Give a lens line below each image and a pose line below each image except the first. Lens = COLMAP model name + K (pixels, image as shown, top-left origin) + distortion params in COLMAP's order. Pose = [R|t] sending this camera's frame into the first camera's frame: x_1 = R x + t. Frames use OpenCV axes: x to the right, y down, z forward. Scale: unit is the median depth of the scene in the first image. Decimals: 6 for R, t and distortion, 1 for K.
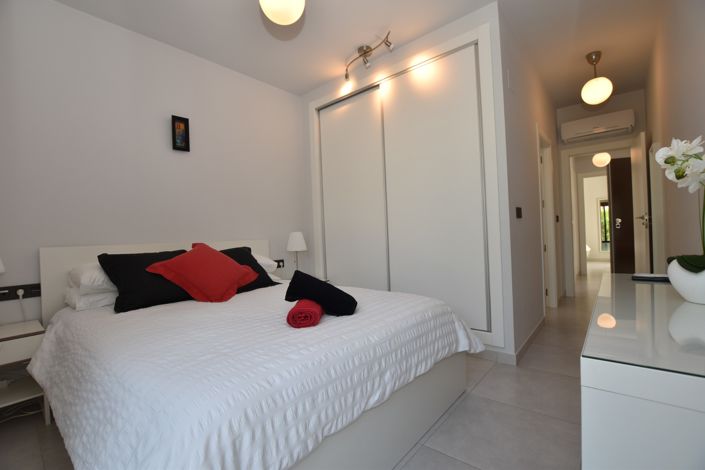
lens RADIAL K [[309.1, 0, 350.4], [0, 309.1, 236.0], [0, 0, 1]] dist [-0.003151, -0.000054]
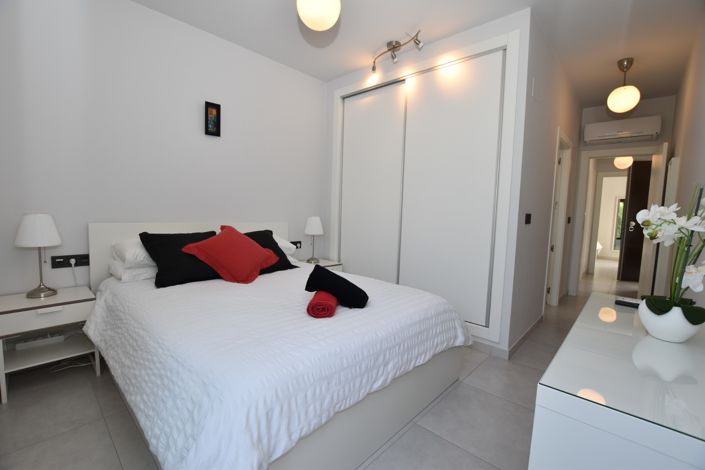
lens RADIAL K [[305.9, 0, 352.5], [0, 305.9, 235.0], [0, 0, 1]] dist [-0.000187, -0.000217]
pose [[0.996706, 0.075382, -0.029916, -0.015710], [-0.072754, 0.994063, 0.080901, -0.075091], [0.035837, -0.078458, 0.996273, -0.073808]]
